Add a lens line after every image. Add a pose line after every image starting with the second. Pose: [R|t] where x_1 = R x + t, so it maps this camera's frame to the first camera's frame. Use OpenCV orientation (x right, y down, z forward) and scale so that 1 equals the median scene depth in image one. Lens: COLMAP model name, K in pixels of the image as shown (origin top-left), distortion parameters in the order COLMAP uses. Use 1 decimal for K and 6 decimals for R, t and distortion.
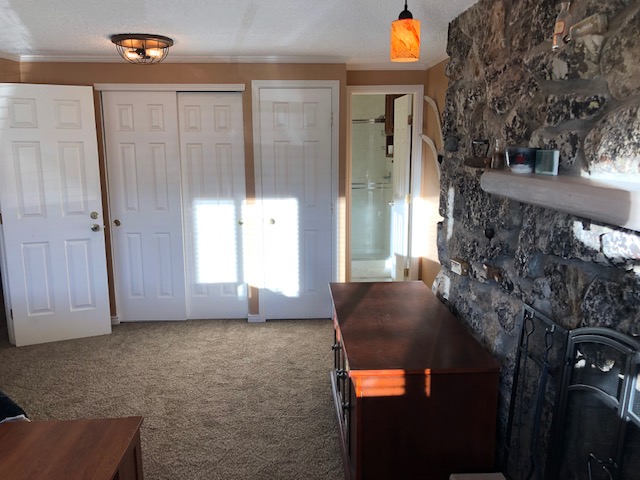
lens RADIAL K [[524.9, 0, 321.6], [0, 524.9, 240.9], [0, 0, 1]] dist [0.003487, 0.003685]
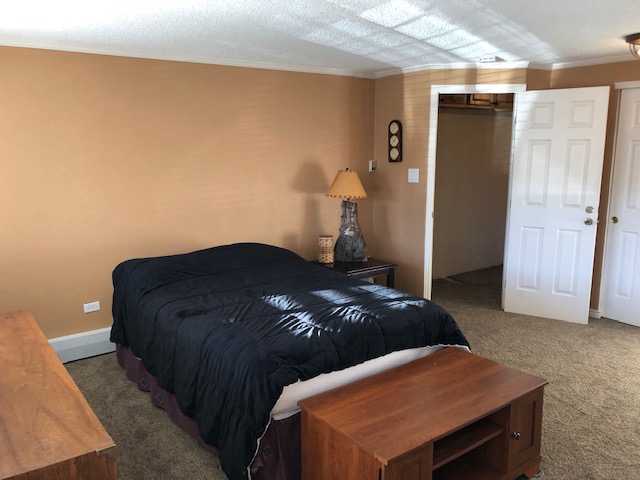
lens RADIAL K [[524.9, 0, 317.2], [0, 524.9, 240.8], [0, 0, 1]] dist [0.003487, 0.003685]
pose [[0.554128, 0.148879, -0.819010, 0.139412], [-0.147507, 0.985868, 0.079409, 0.010282], [0.819258, 0.076807, 0.568257, -0.040803]]
